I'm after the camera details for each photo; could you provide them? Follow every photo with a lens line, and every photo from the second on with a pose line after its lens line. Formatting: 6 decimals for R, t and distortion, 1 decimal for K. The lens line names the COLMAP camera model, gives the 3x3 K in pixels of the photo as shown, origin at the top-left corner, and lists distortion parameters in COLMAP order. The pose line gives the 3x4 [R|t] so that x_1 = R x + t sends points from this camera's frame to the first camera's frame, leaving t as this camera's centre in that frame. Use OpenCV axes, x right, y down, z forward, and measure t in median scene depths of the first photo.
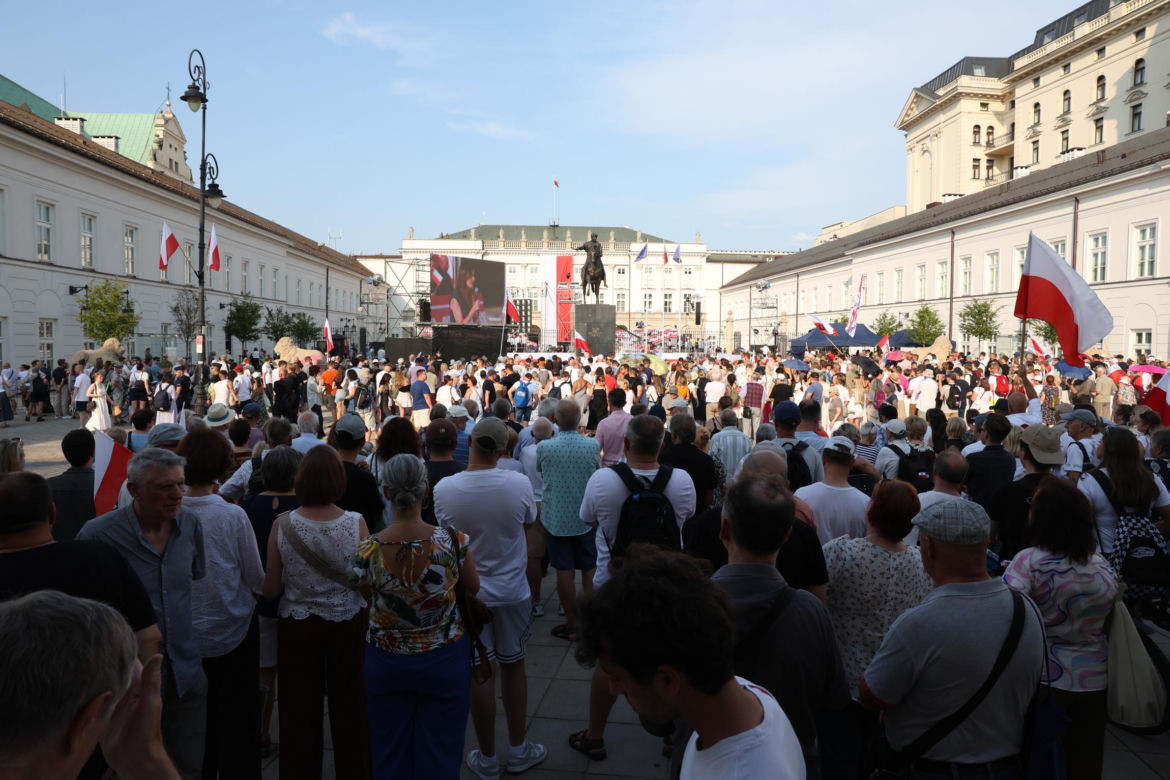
lens RADIAL K [[822.0, 0, 585.0], [0, 822.0, 390.0], [0, 0, 1]] dist [-0.117207, 0.110890]
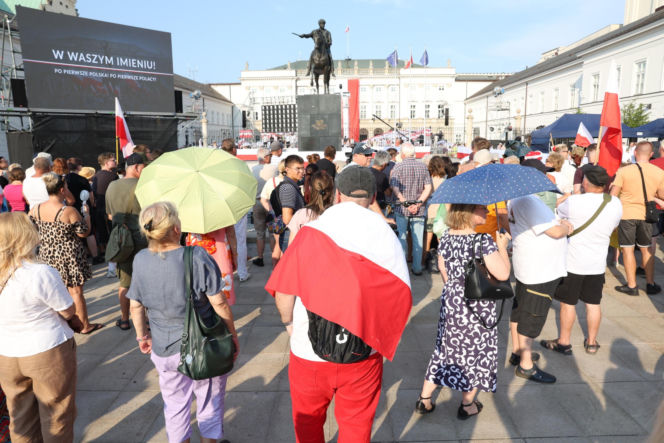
lens RADIAL K [[466.5, 0, 332.0], [0, 466.5, 221.5], [0, 0, 1]] dist [-0.117207, 0.110890]
pose [[0.993024, 0.003553, -0.117860, 0.041371], [0.009499, 0.993887, 0.109990, -0.008973], [0.117530, -0.110342, 0.986920, 0.220157]]
